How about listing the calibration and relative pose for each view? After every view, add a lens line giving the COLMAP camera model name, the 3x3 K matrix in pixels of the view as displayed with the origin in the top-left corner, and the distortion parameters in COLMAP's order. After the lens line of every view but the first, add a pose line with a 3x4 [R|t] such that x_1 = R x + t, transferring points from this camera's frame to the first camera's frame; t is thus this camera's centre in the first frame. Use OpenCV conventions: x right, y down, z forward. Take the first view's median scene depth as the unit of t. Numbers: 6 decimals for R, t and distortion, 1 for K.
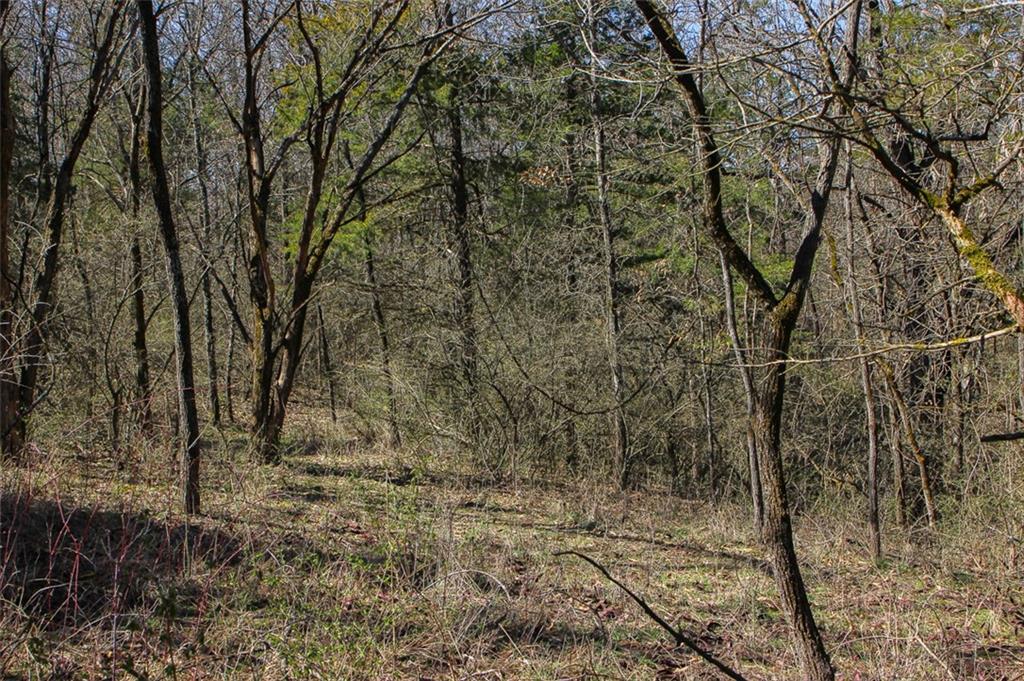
lens RADIAL K [[1146.5, 0, 508.0], [0, 1146.5, 337.8], [0, 0, 1]] dist [-0.098602, 0.000000]
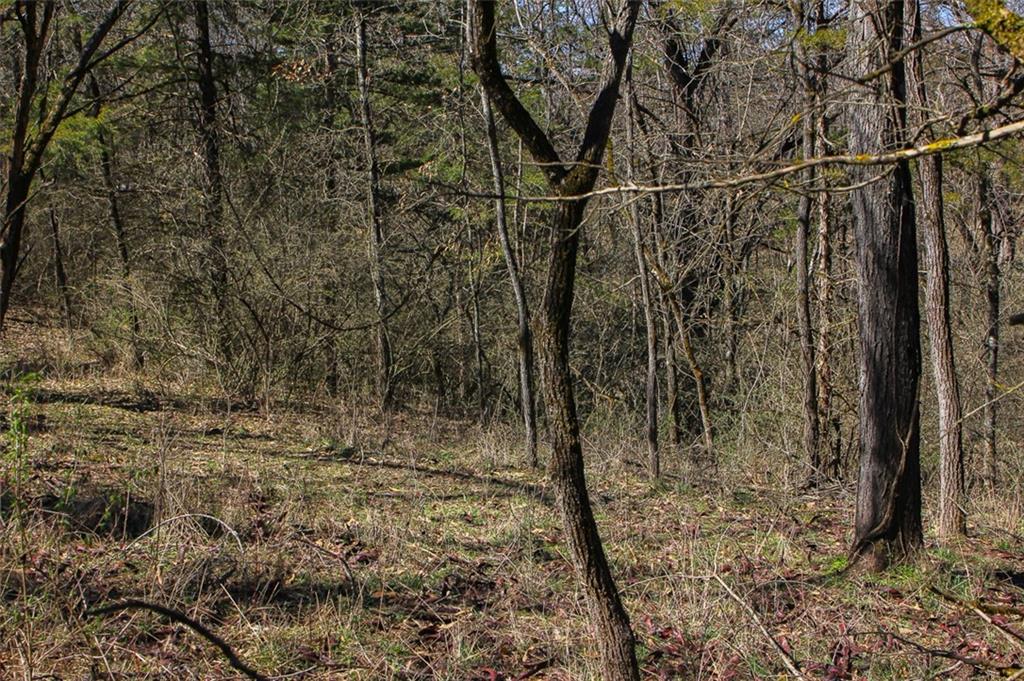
lens RADIAL K [[1146.5, 0, 520.1], [0, 1146.5, 339.5], [0, 0, 1]] dist [-0.098602, 0.000000]
pose [[0.977621, -0.010920, 0.210088, 0.017351], [-0.004023, 0.997499, 0.070570, 0.011948], [-0.210333, -0.069836, 0.975132, 0.102271]]
